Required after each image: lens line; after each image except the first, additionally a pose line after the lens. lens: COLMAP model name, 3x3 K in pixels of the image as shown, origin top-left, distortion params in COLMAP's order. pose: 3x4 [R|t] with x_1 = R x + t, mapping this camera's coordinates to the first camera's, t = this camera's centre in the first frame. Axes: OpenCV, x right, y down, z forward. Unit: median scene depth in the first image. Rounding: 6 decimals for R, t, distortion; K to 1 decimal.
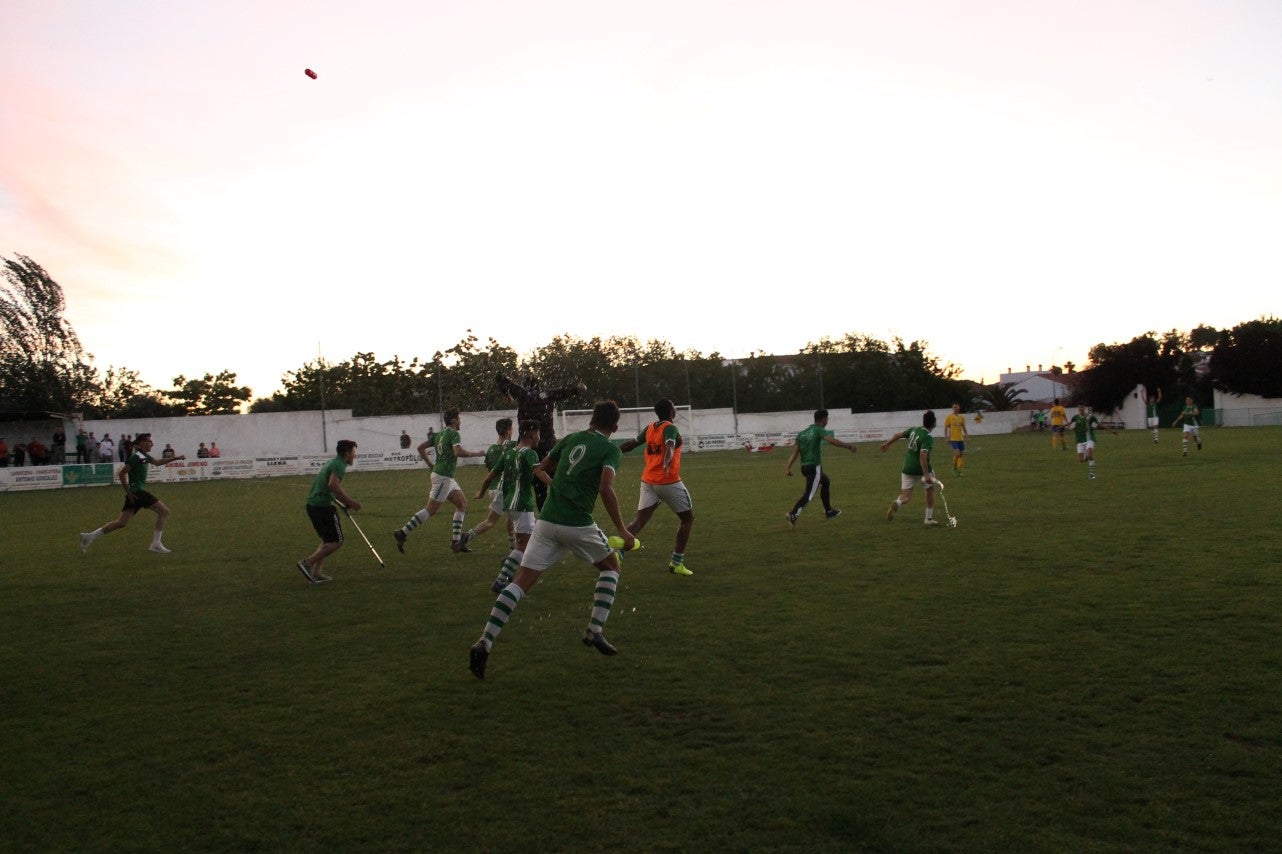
lens RADIAL K [[1095.0, 0, 646.7], [0, 1095.0, 431.6], [0, 0, 1]] dist [-0.159694, 0.144171]
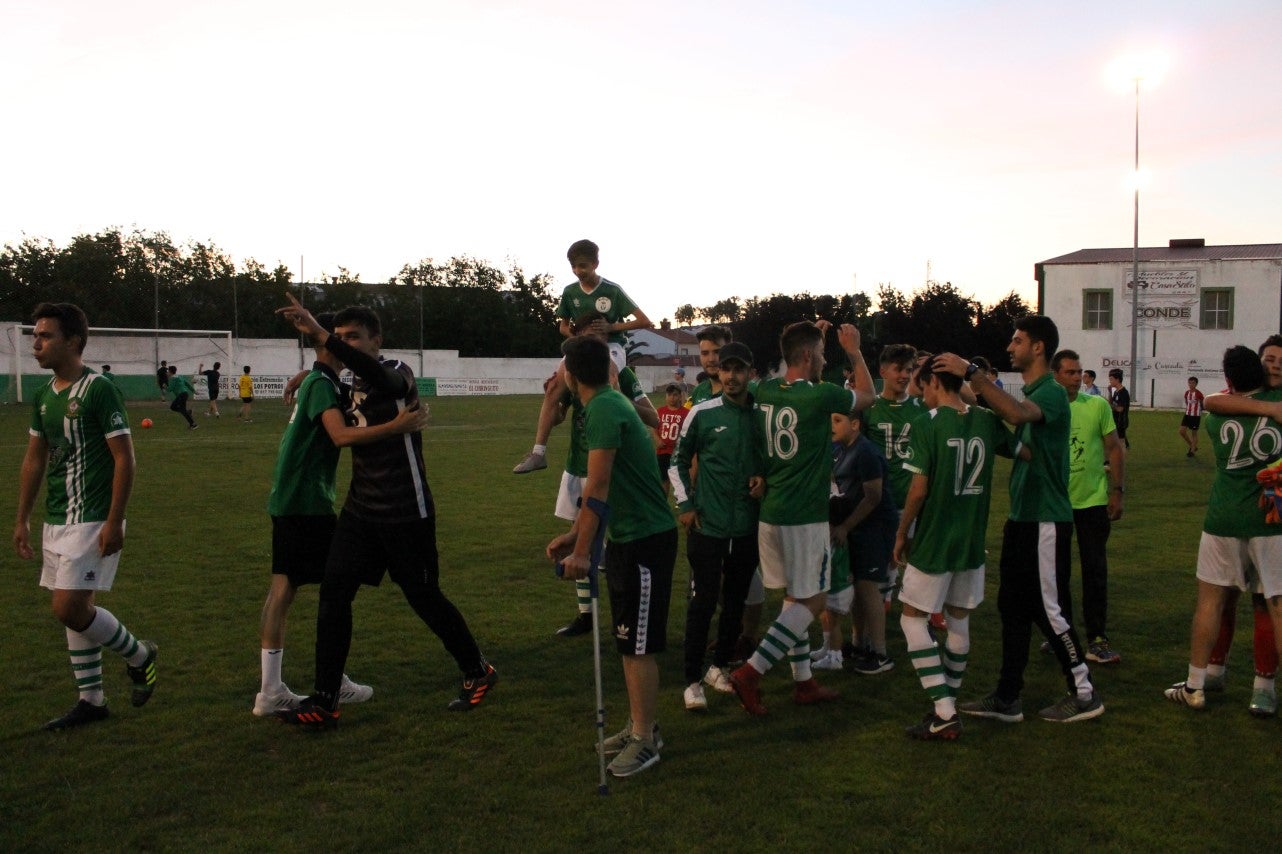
lens RADIAL K [[1095.0, 0, 644.2], [0, 1095.0, 425.9], [0, 0, 1]] dist [-0.159694, 0.144171]
pose [[0.928469, 0.040568, 0.369188, 0.024618], [-0.057407, 0.997746, 0.034737, -0.002238], [-0.366947, -0.053446, 0.928705, 0.203648]]
